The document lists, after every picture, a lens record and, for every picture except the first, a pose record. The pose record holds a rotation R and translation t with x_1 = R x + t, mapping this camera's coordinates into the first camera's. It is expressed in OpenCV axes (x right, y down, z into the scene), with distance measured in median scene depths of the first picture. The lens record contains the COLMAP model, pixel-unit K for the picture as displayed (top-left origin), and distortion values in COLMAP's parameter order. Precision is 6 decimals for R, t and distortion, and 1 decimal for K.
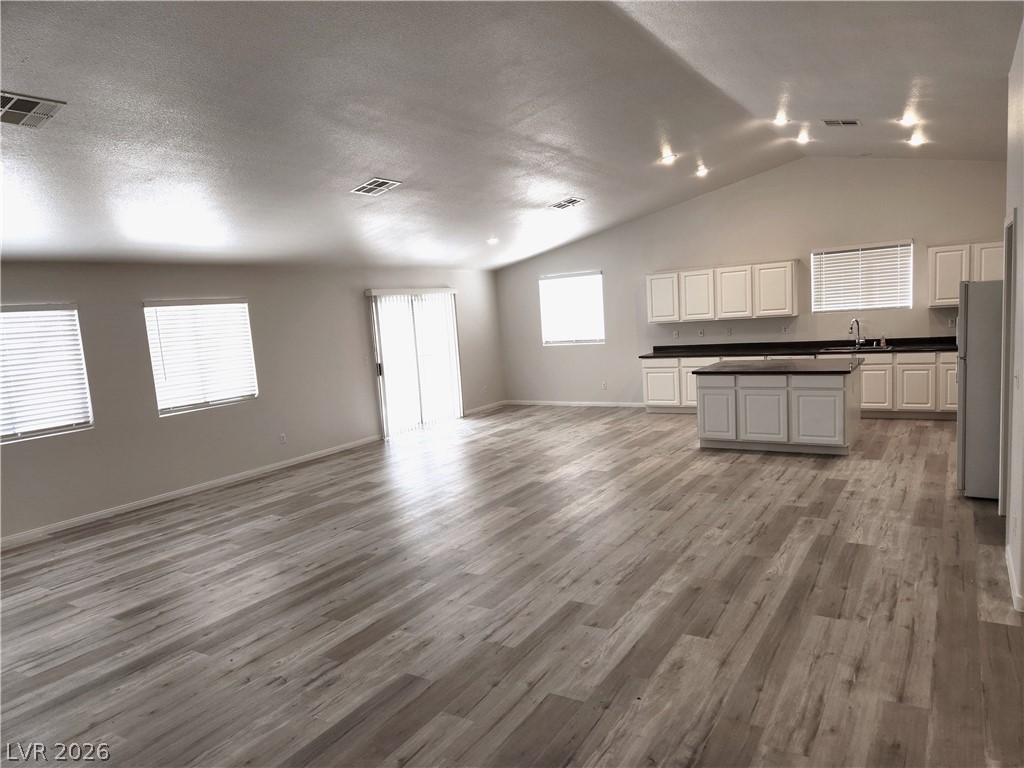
lens RADIAL K [[680.8, 0, 513.5], [0, 680.8, 384.2], [0, 0, 1]] dist [0.012138, -0.001141]
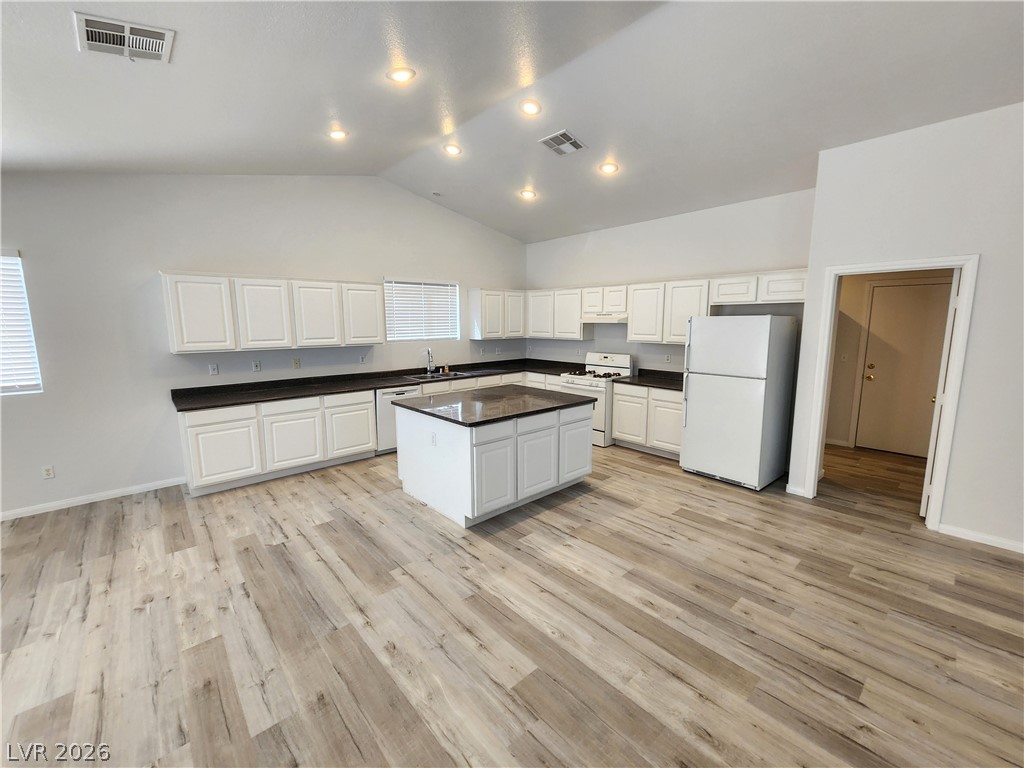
lens RADIAL K [[420.4, 0, 513.4], [0, 420.4, 384.4], [0, 0, 1]] dist [-0.001253, -0.000115]
pose [[0.268950, -0.075707, 0.960174, -0.094232], [0.093126, 0.994279, 0.052311, -0.059465], [-0.958641, 0.075348, 0.274462, 0.677975]]
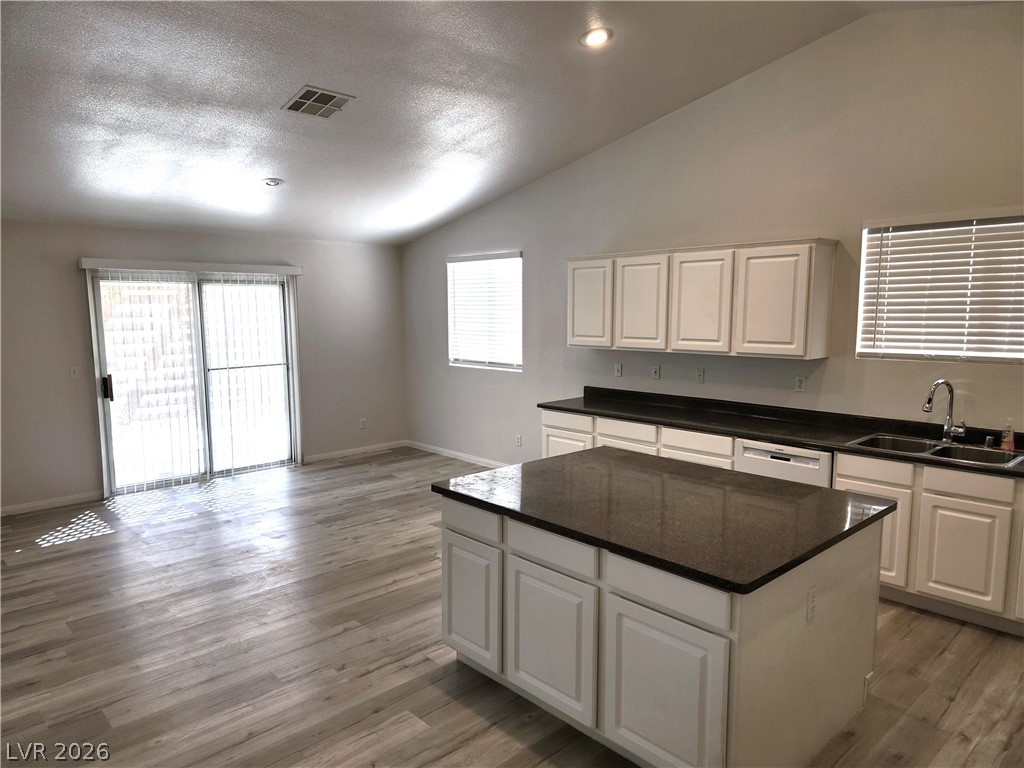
lens RADIAL K [[680.8, 0, 511.1], [0, 680.8, 390.0], [0, 0, 1]] dist [0.012138, -0.001141]
pose [[0.968152, 0.093916, -0.232080, 0.321880], [-0.088338, 0.995499, 0.034337, -0.076723], [0.234260, -0.012742, 0.972090, 0.488898]]
